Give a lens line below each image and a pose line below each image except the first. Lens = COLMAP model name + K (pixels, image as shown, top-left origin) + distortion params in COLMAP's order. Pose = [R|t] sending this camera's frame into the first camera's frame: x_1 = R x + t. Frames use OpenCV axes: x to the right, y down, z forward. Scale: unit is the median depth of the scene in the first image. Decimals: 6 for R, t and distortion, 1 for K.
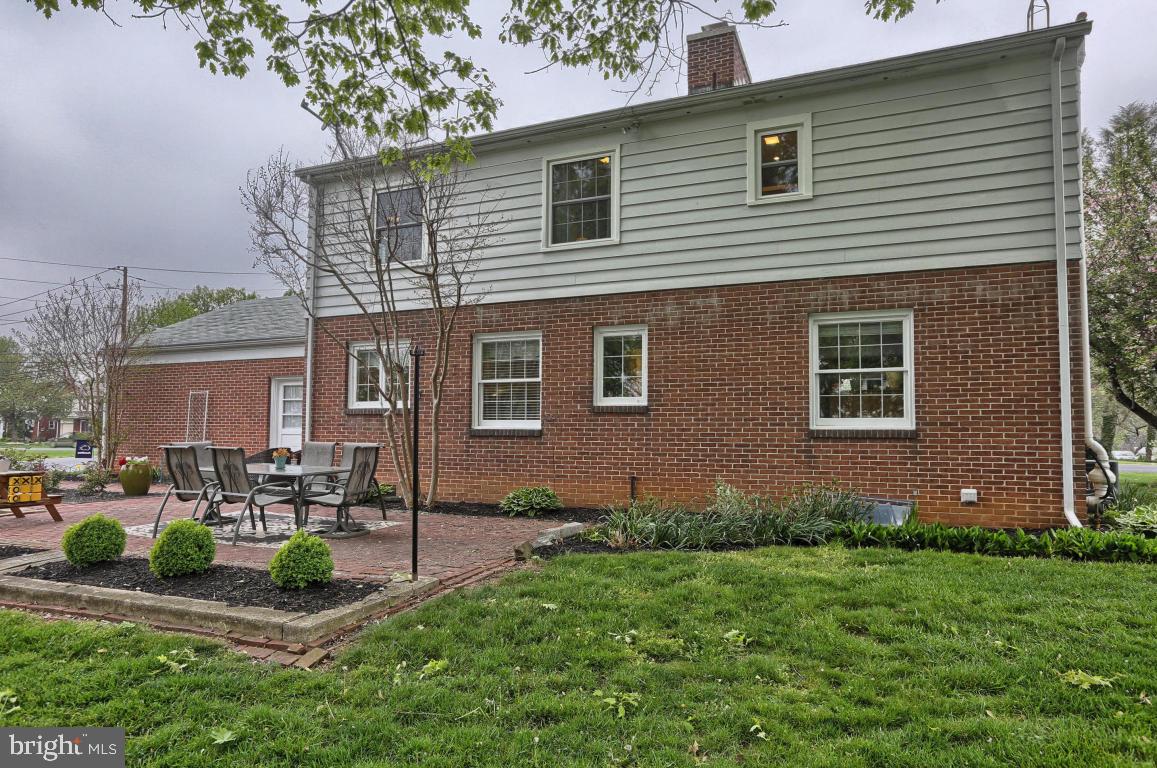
lens RADIAL K [[703.7, 0, 567.4], [0, 703.7, 408.2], [0, 0, 1]] dist [-0.027183, 0.003842]
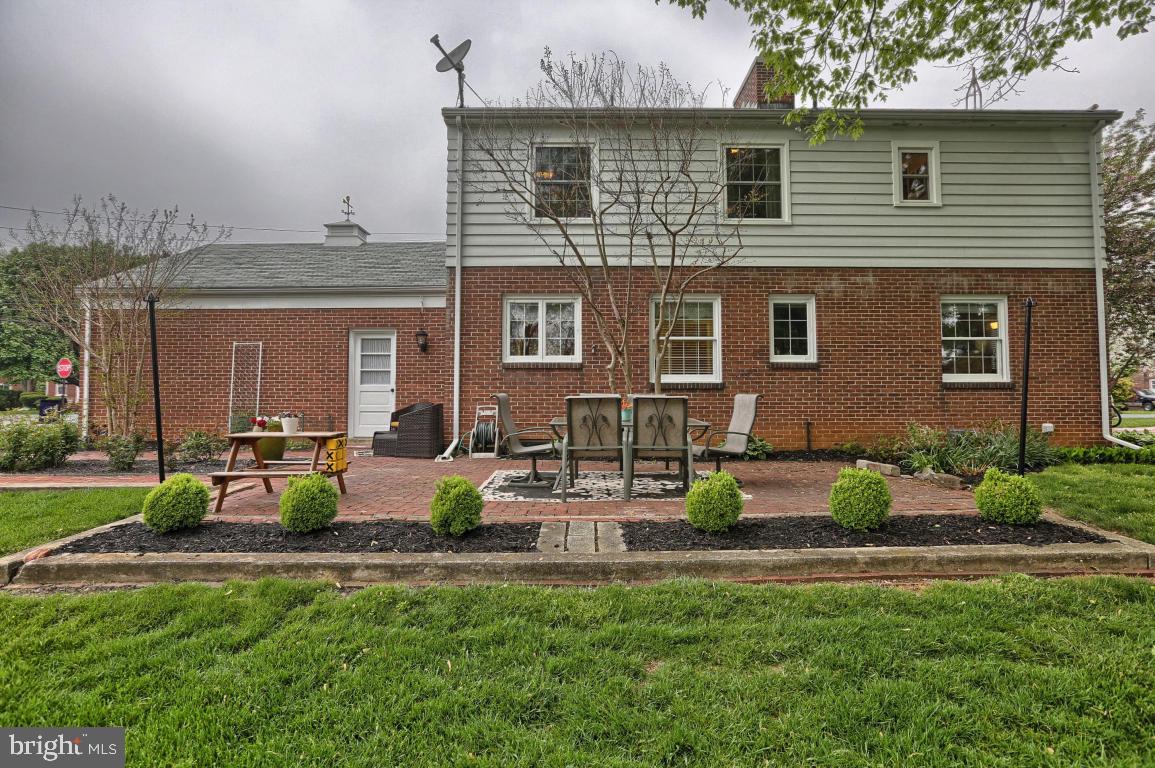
lens RADIAL K [[591.9, 0, 577.2], [0, 591.9, 381.8], [0, 0, 1]] dist [-0.026639, 0.000282]
pose [[0.917751, 0.005516, 0.397118, -0.656174], [-0.008487, 0.999948, 0.005726, 0.026542], [-0.397066, -0.008625, 0.917750, 0.240998]]
